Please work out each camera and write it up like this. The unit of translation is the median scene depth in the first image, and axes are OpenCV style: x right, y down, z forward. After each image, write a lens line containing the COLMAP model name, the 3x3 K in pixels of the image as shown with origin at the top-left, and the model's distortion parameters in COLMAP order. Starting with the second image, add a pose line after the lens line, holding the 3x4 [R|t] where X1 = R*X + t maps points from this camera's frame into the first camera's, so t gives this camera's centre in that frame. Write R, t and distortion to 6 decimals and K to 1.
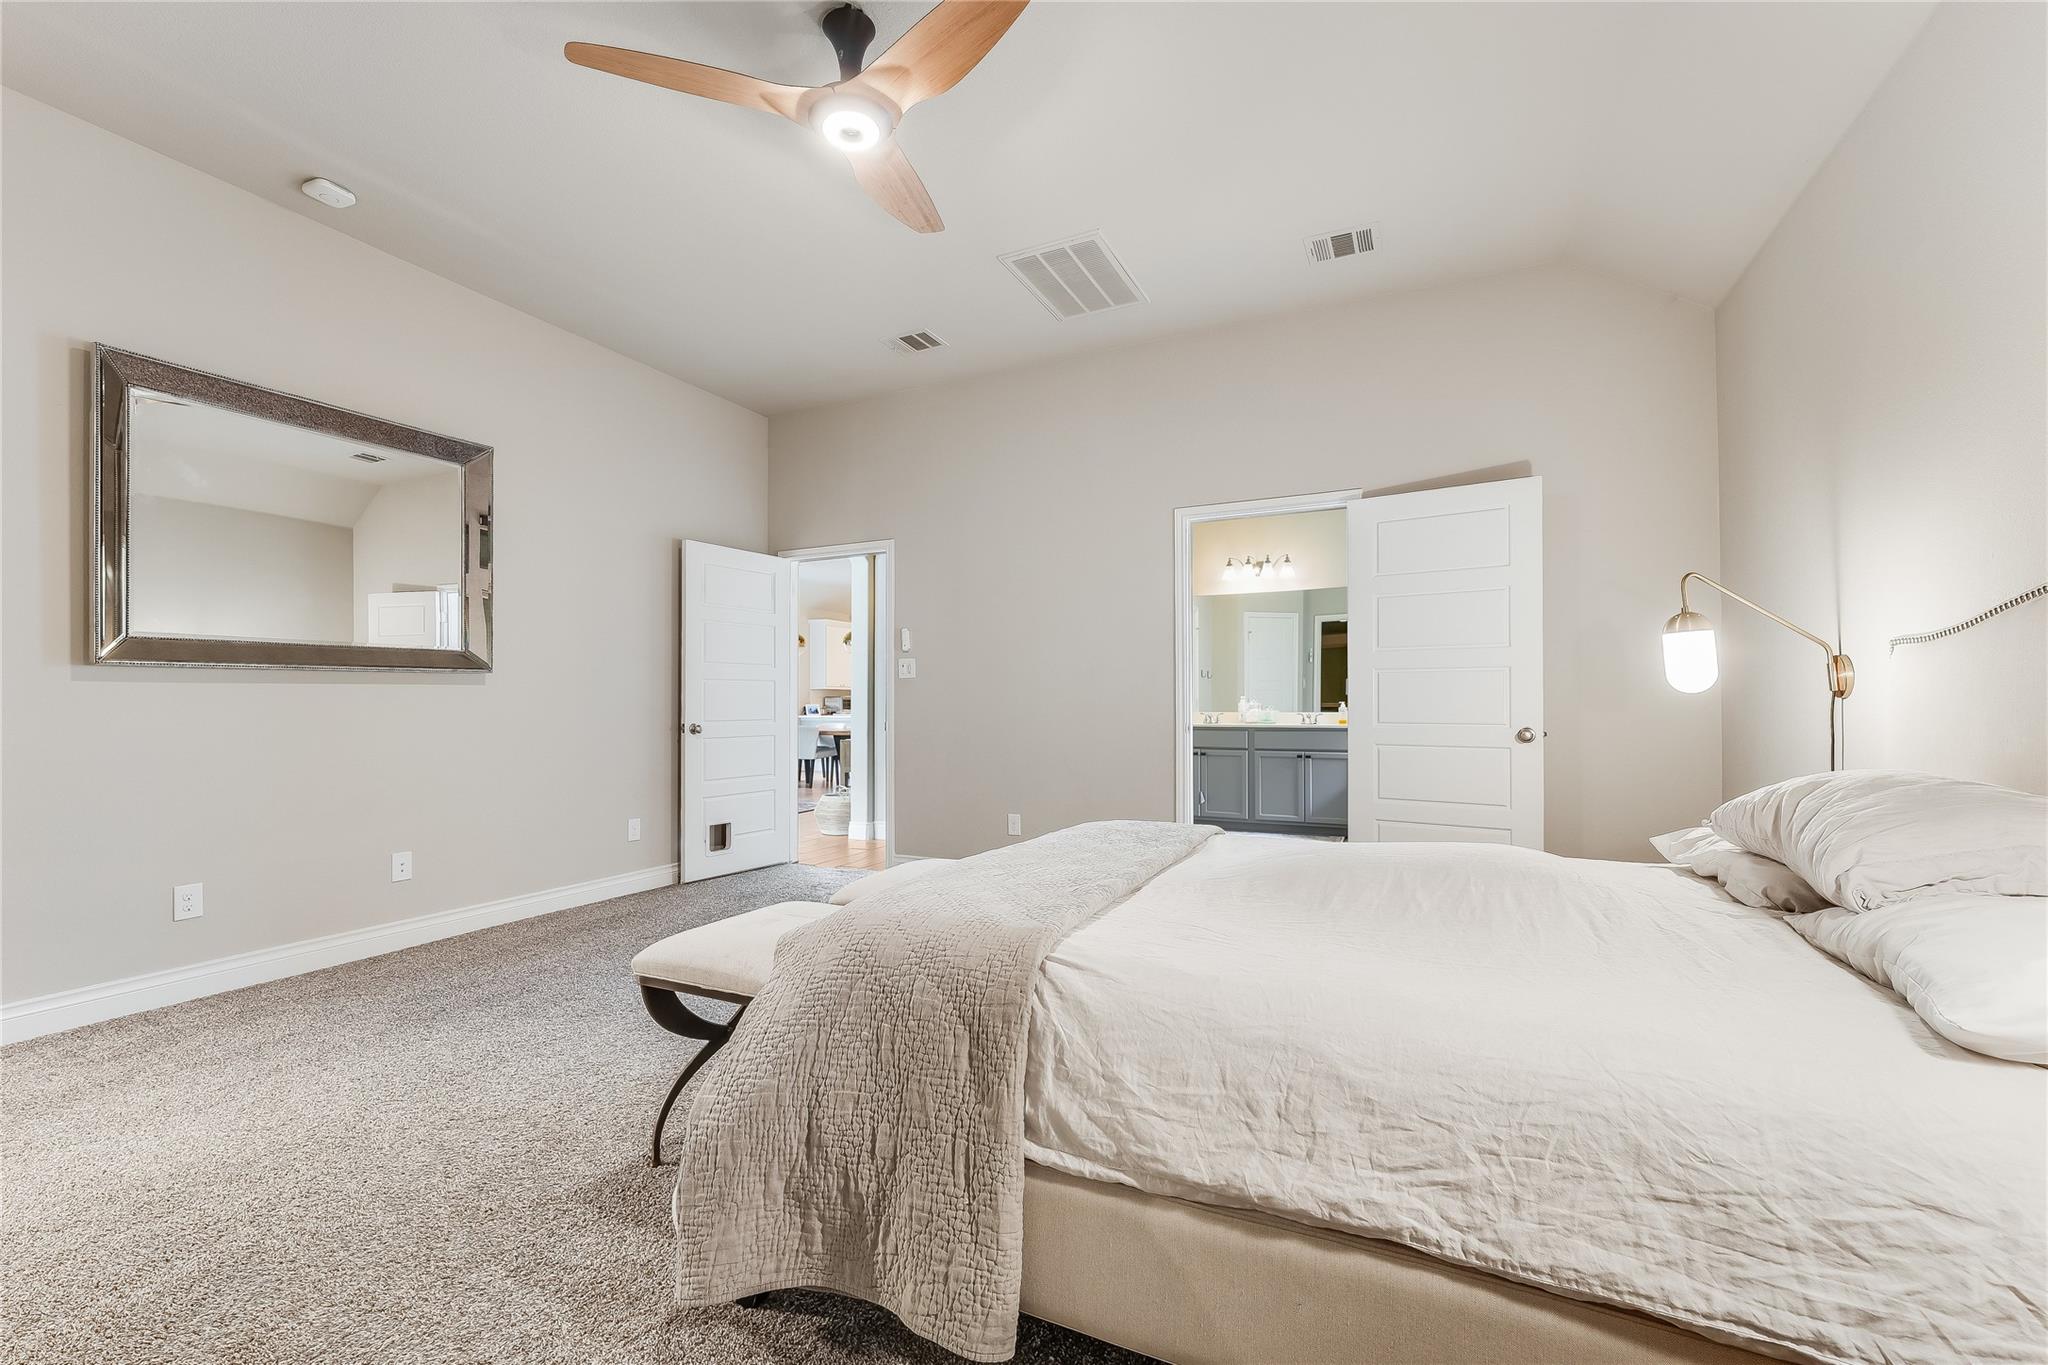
lens RADIAL K [[846.6, 0, 1022.7], [0, 846.6, 691.5], [0, 0, 1]] dist [-0.000264, -0.000757]
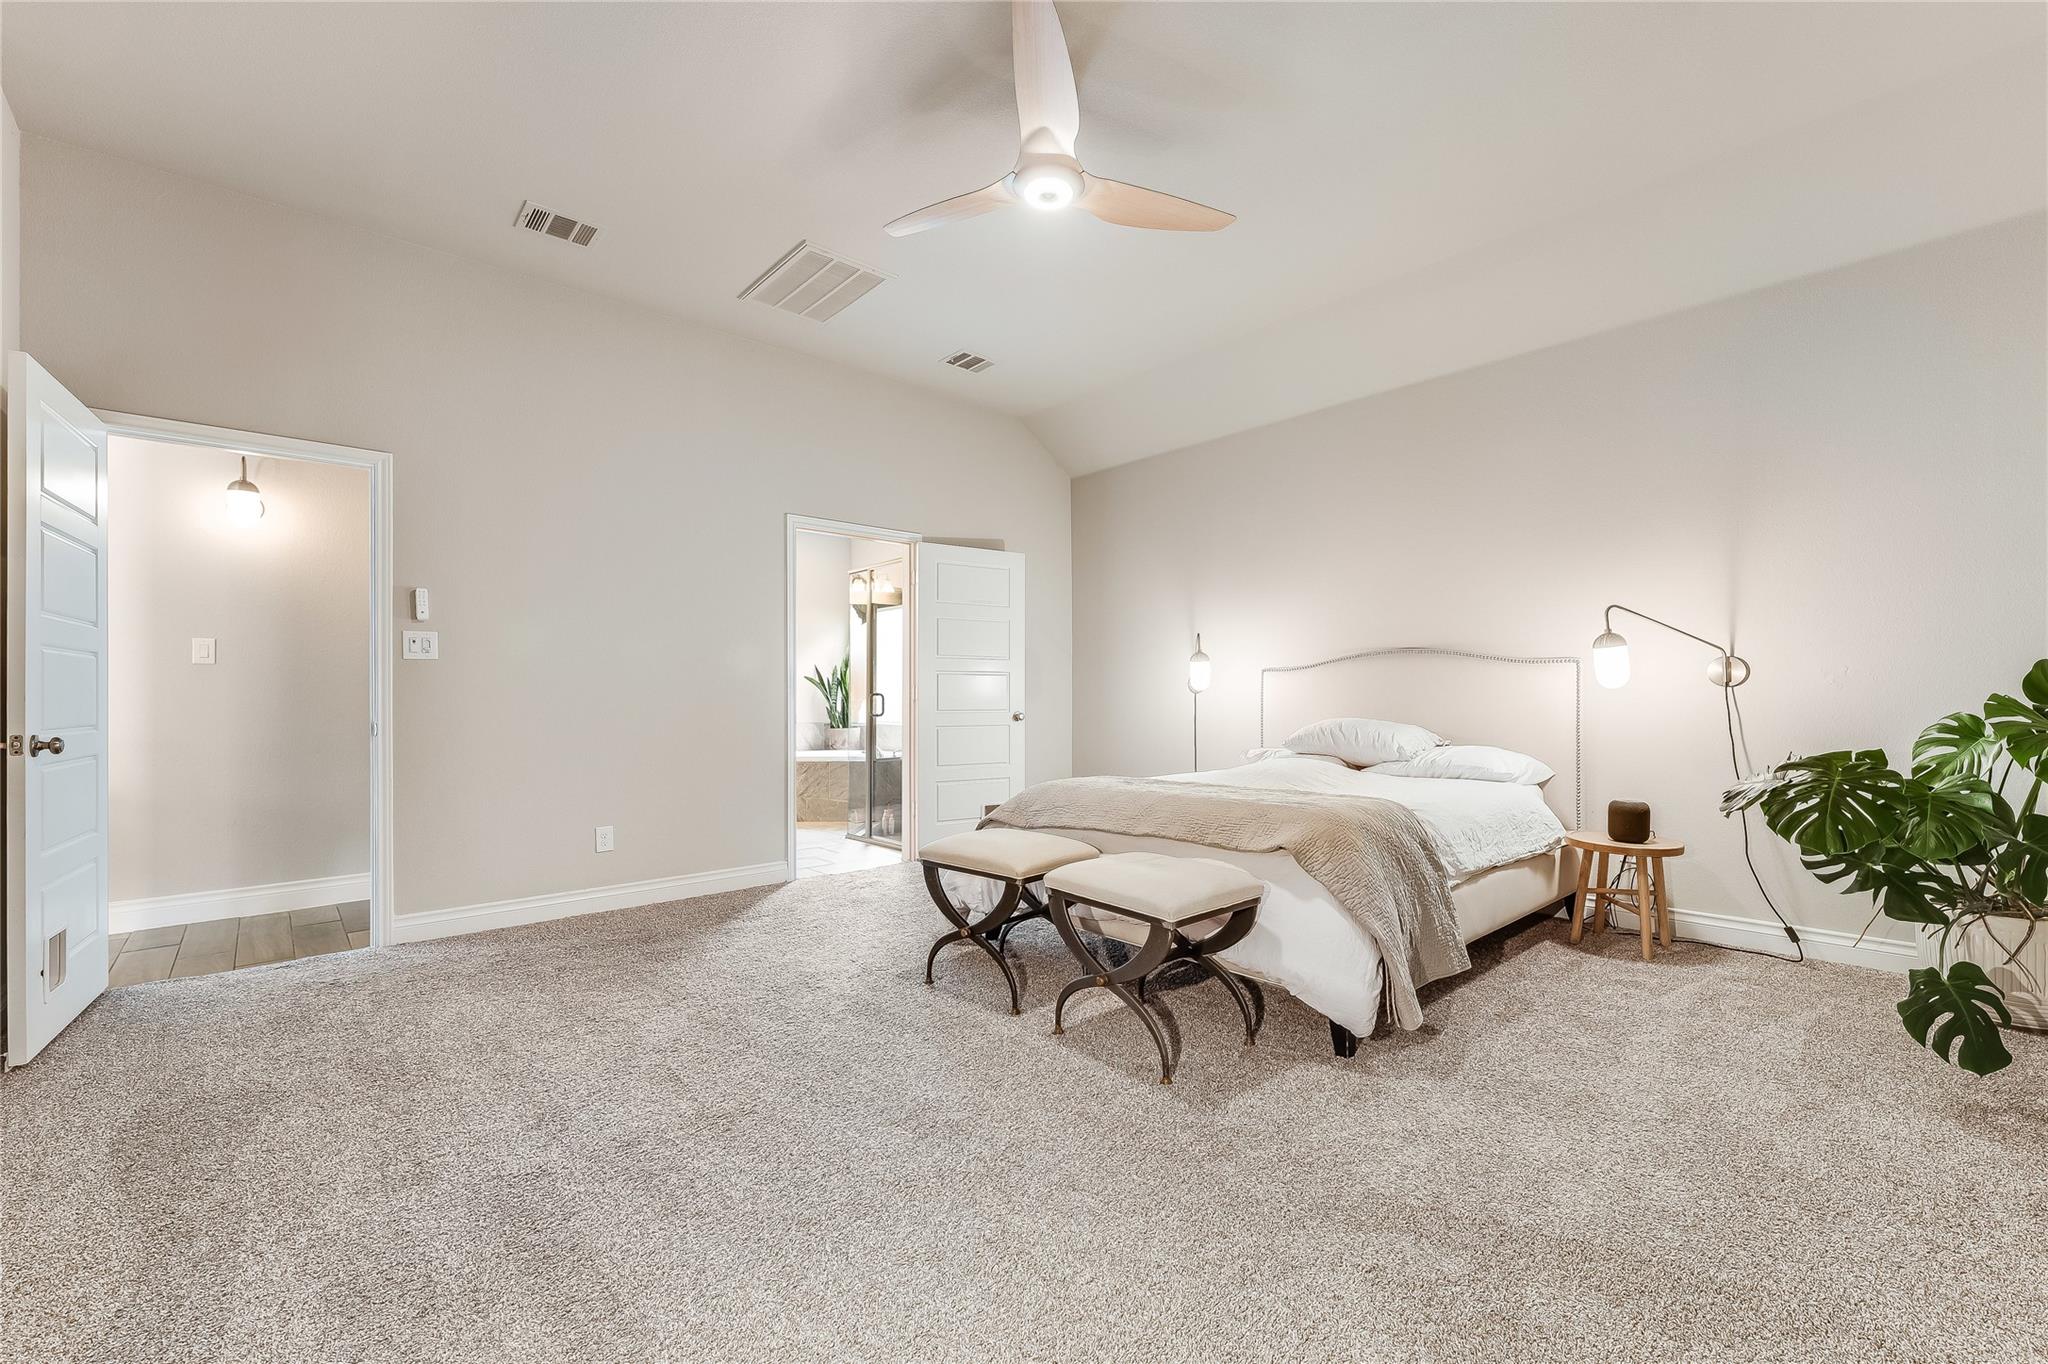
lens RADIAL K [[846.6, 0, 1014.4], [0, 846.6, 693.2], [0, 0, 1]] dist [-0.000264, -0.000757]
pose [[0.381344, 0.008792, 0.924391, -0.674102], [-0.009583, 0.999939, -0.005557, 0.013101], [-0.924383, -0.006740, 0.381405, 0.317777]]
